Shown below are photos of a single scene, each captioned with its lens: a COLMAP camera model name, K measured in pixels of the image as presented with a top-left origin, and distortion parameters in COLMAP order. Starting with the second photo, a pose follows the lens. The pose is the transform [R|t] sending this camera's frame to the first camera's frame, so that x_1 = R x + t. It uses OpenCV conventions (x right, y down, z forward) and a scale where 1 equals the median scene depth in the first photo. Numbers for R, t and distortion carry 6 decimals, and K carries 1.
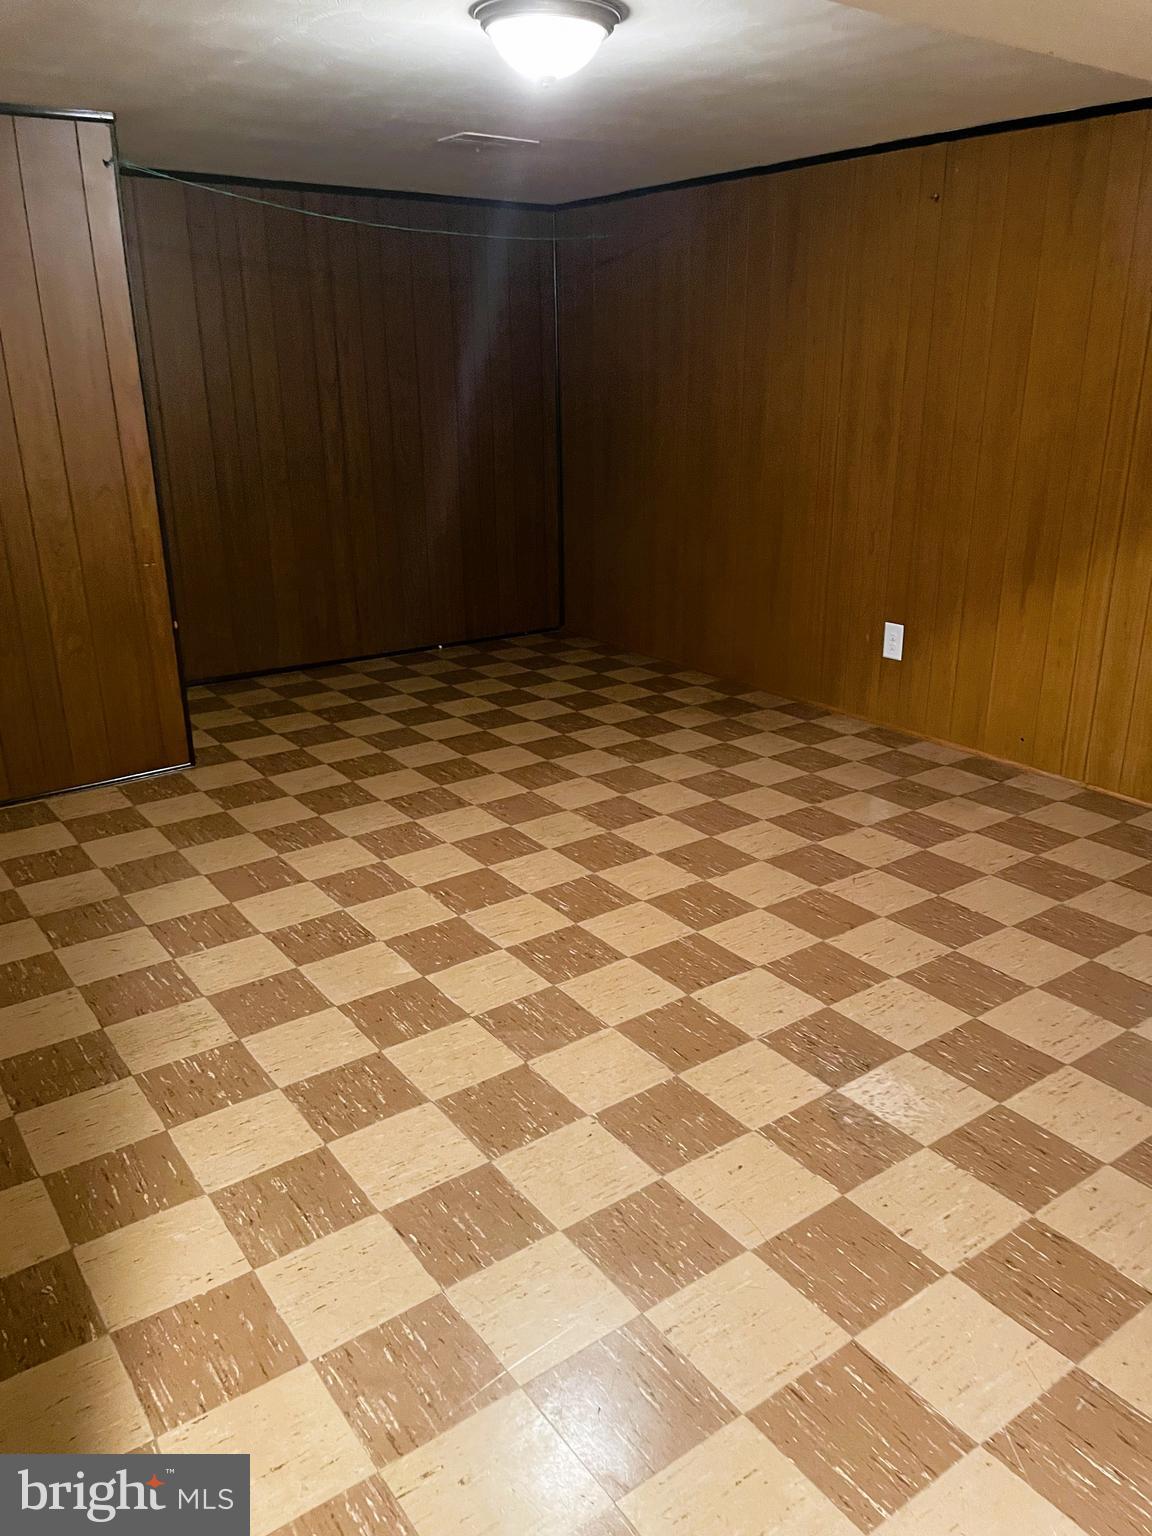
lens RADIAL K [[1168.6, 0, 576.0], [0, 1168.6, 768.0], [0, 0, 1]] dist [0.069405, -0.095397]
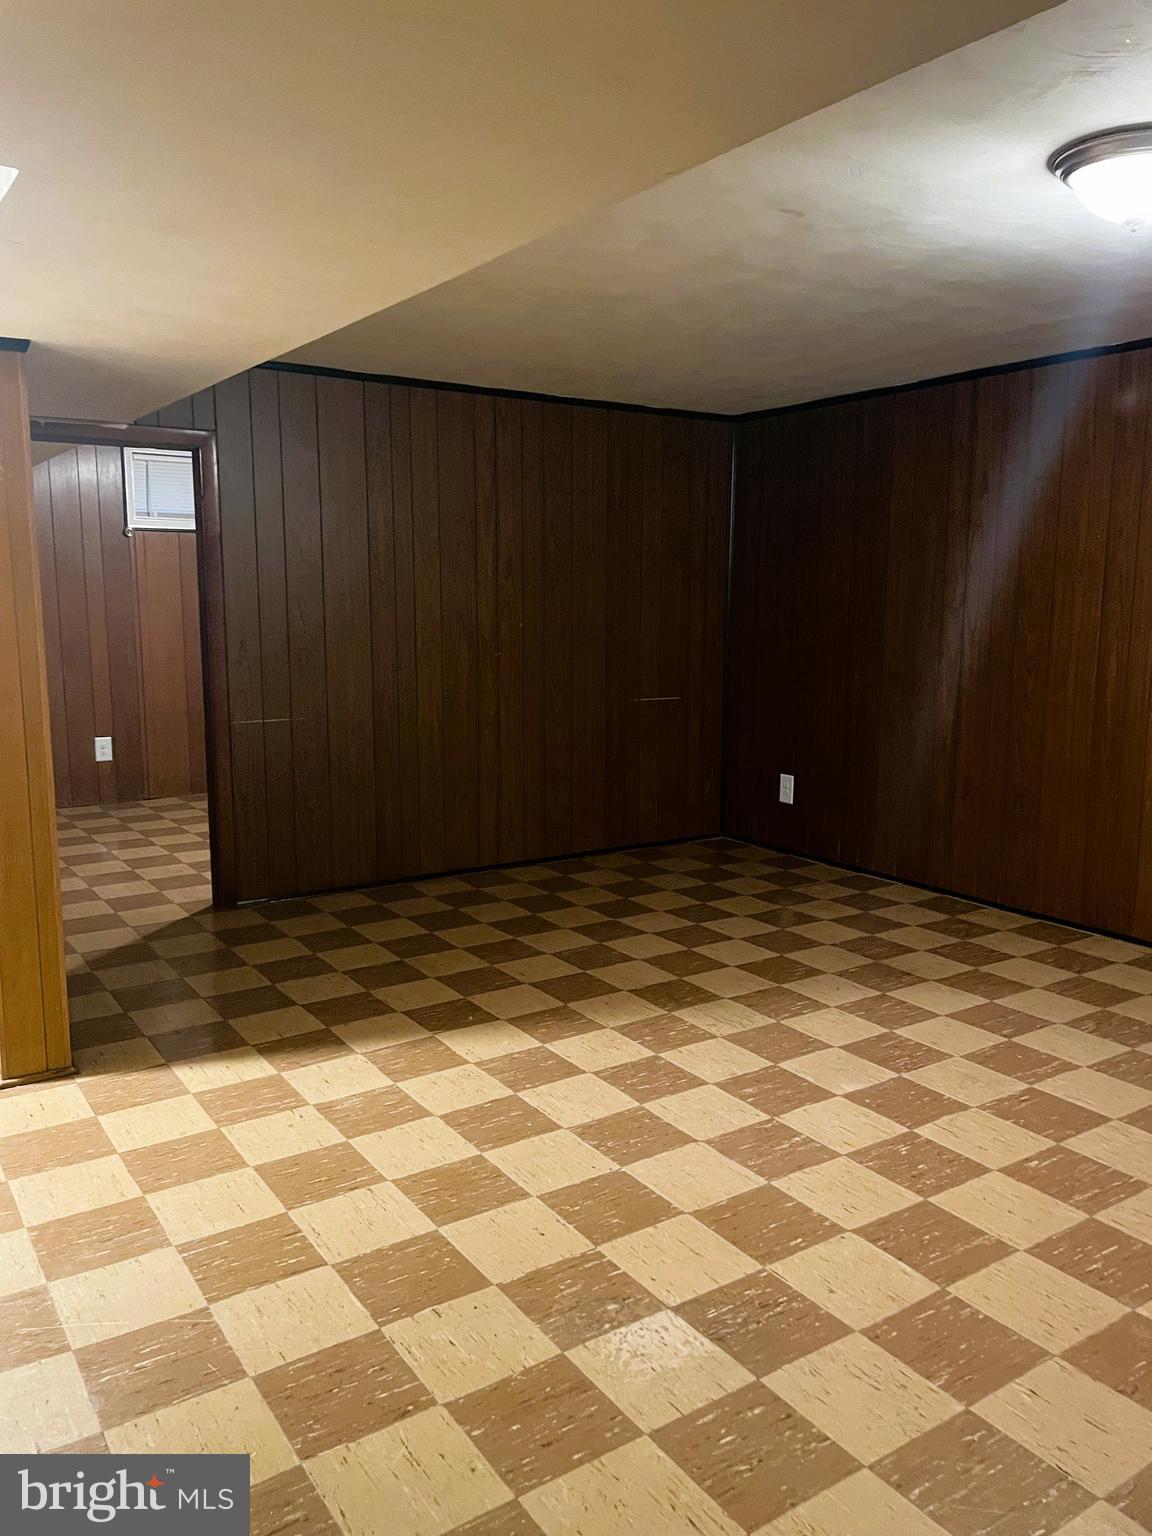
lens RADIAL K [[1168.6, 0, 576.0], [0, 1168.6, 768.0], [0, 0, 1]] dist [0.069405, -0.095397]
pose [[-0.041658, 0.156904, -0.986735, 0.976578], [-0.331188, 0.929589, 0.161799, -0.208650], [0.942645, 0.333535, 0.013240, 0.750717]]
